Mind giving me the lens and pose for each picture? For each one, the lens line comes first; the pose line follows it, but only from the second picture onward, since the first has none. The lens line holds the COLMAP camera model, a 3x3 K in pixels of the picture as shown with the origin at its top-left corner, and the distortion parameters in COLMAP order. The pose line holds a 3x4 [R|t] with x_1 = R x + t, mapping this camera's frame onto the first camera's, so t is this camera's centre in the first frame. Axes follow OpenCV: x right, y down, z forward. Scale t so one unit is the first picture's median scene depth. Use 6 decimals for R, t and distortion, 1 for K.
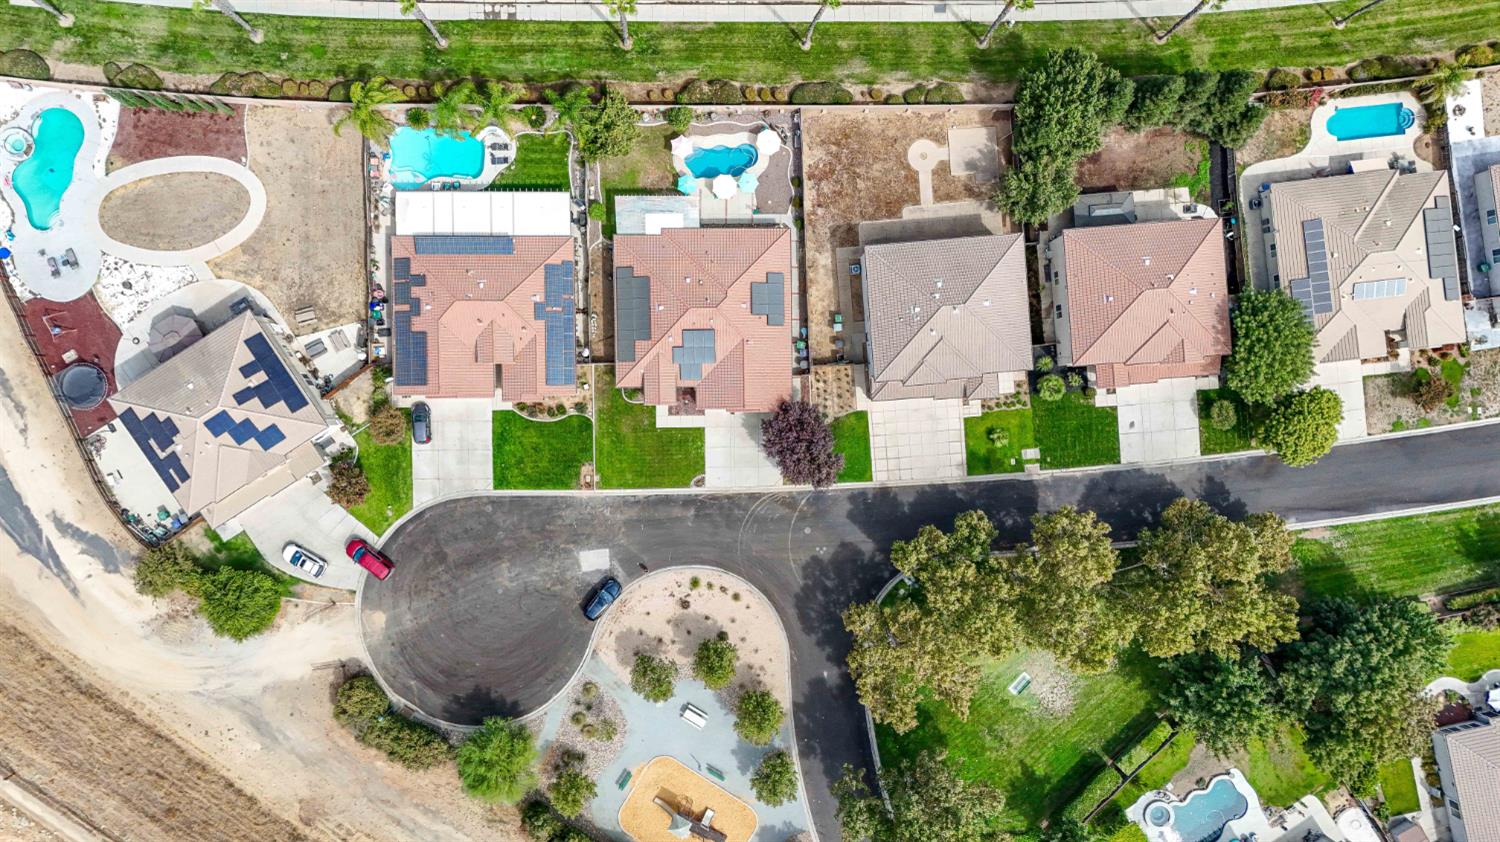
lens RADIAL K [[1099.7, 0, 751.0], [0, 1099.7, 424.9], [0, 0, 1]] dist [0.068439, -0.060378]
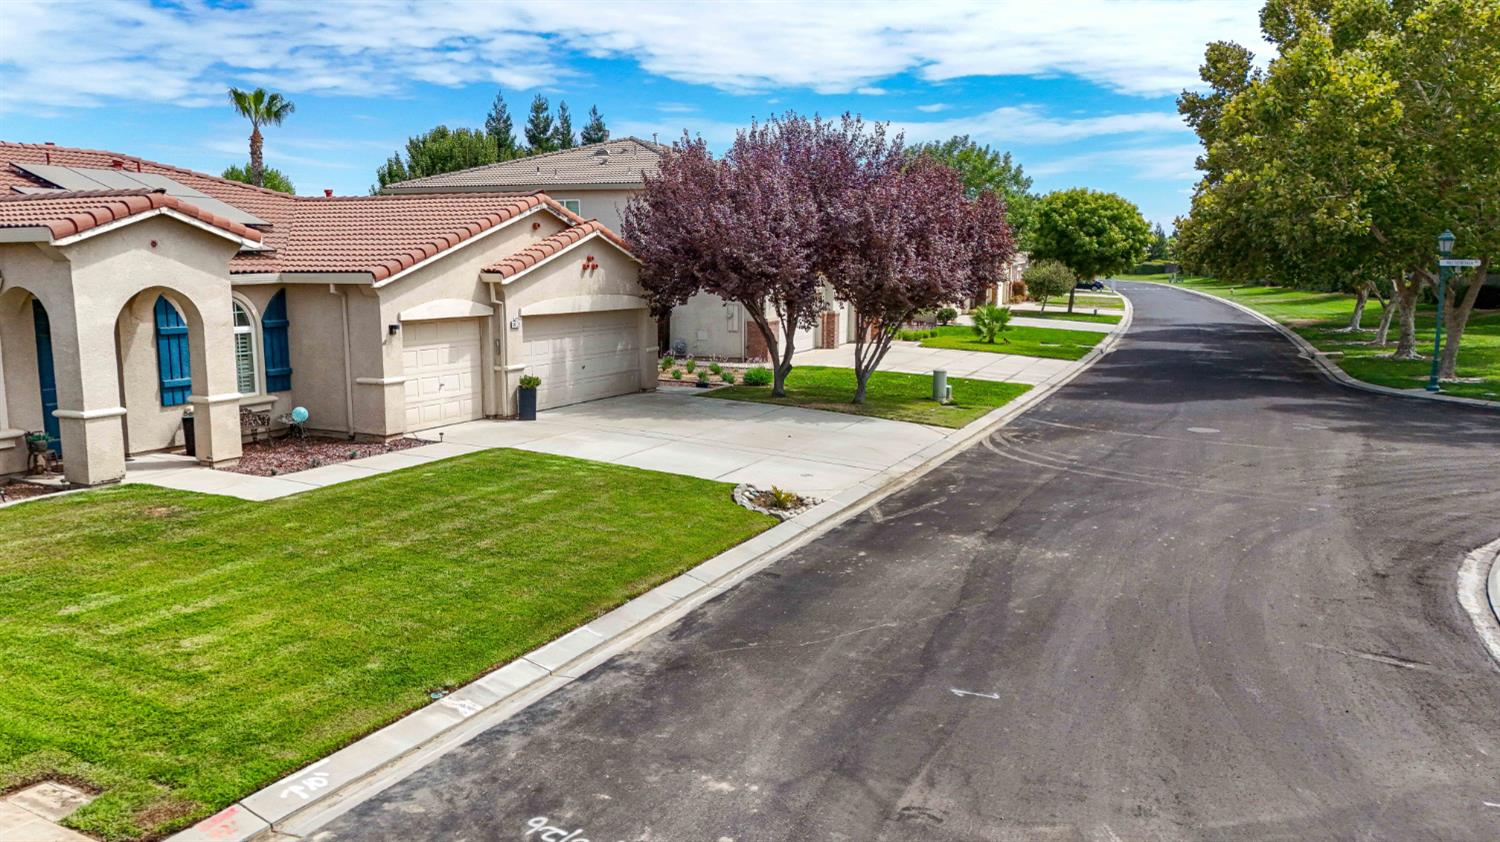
lens RADIAL K [[1099.7, 0, 754.7], [0, 1099.7, 417.4], [0, 0, 1]] dist [0.068439, -0.060378]
pose [[0.442419, -0.159446, 0.882521, -0.176320], [0.896507, 0.053134, -0.439831, 0.114050], [0.023238, 0.985776, 0.166452, 0.970118]]
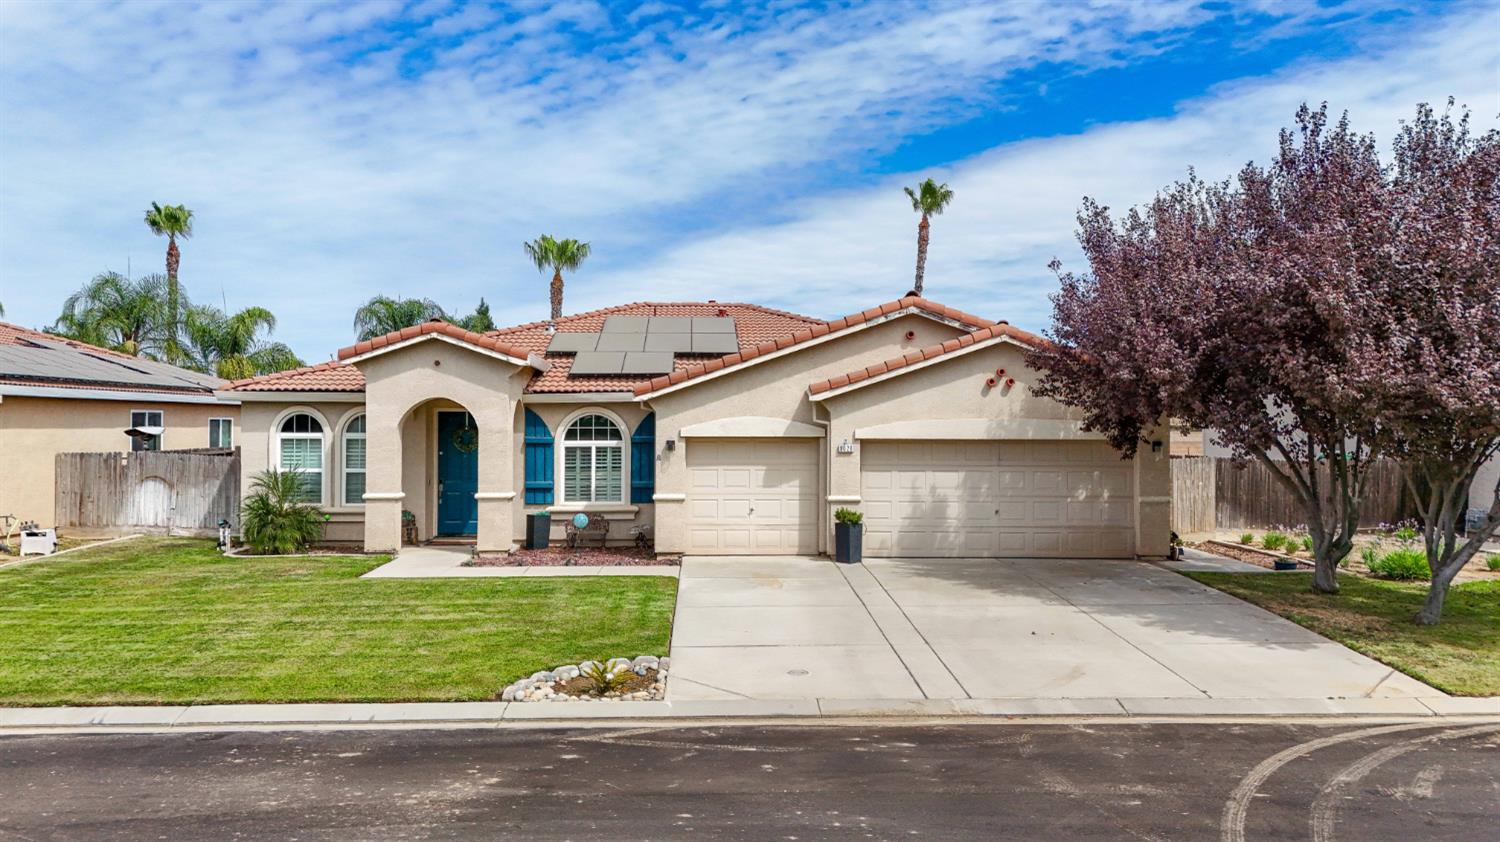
lens RADIAL K [[1099.7, 0, 753.3], [0, 1099.7, 407.9], [0, 0, 1]] dist [0.068439, -0.060378]
pose [[0.998905, -0.032259, 0.033897, -0.036419], [0.033027, -0.027137, -0.999086, 0.155688], [0.033149, 0.999111, -0.026042, 0.983458]]
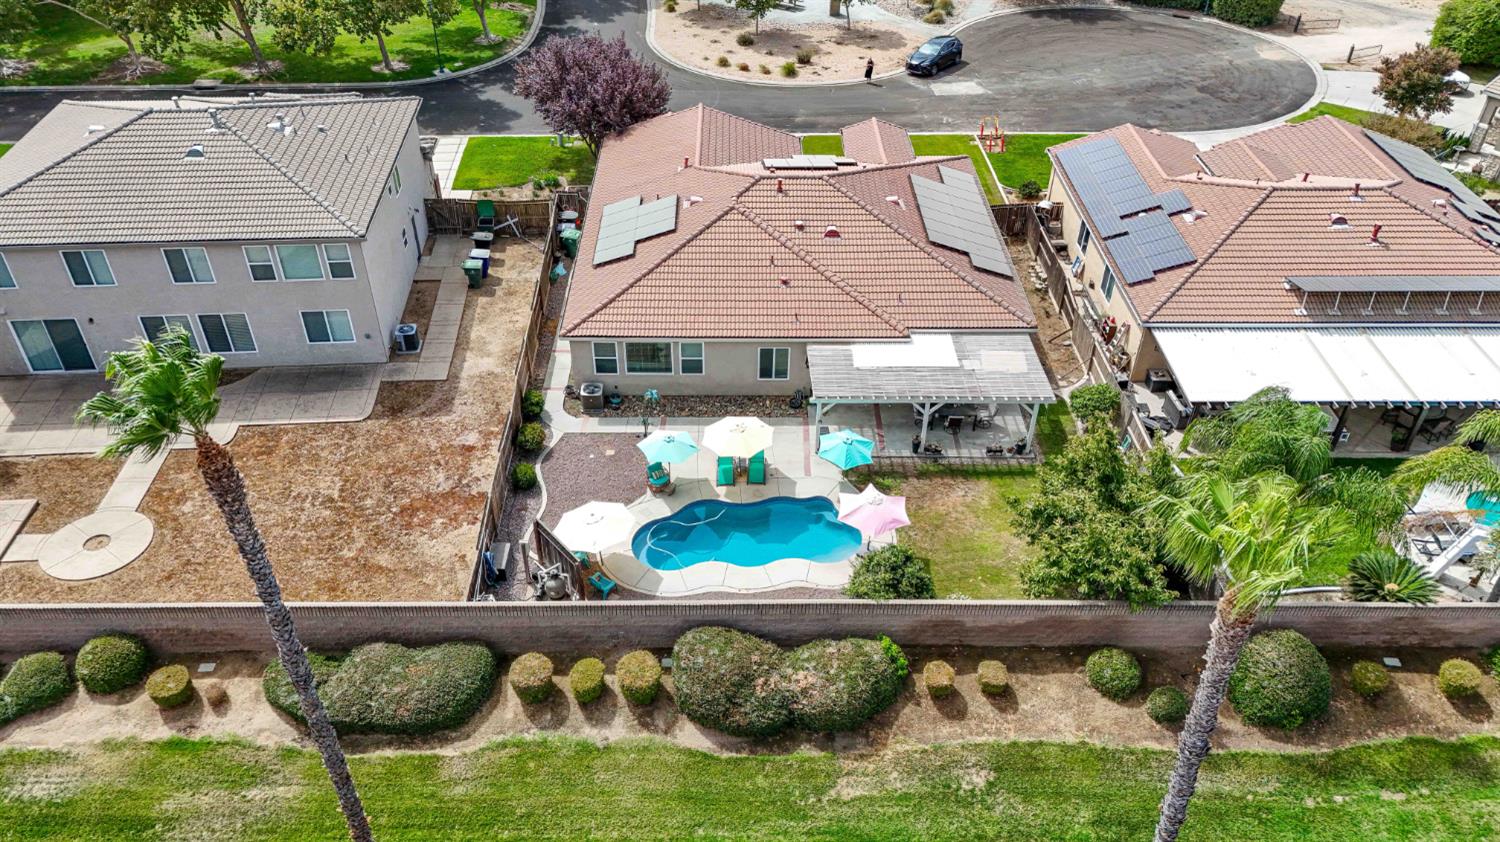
lens RADIAL K [[1099.7, 0, 746.8], [0, 1099.7, 422.2], [0, 0, 1]] dist [0.068439, -0.060378]
pose [[-0.999213, -0.033387, -0.021424, -0.019321], [0.003885, -0.619827, 0.784729, -0.470609], [-0.039479, 0.784028, 0.619469, 0.774607]]
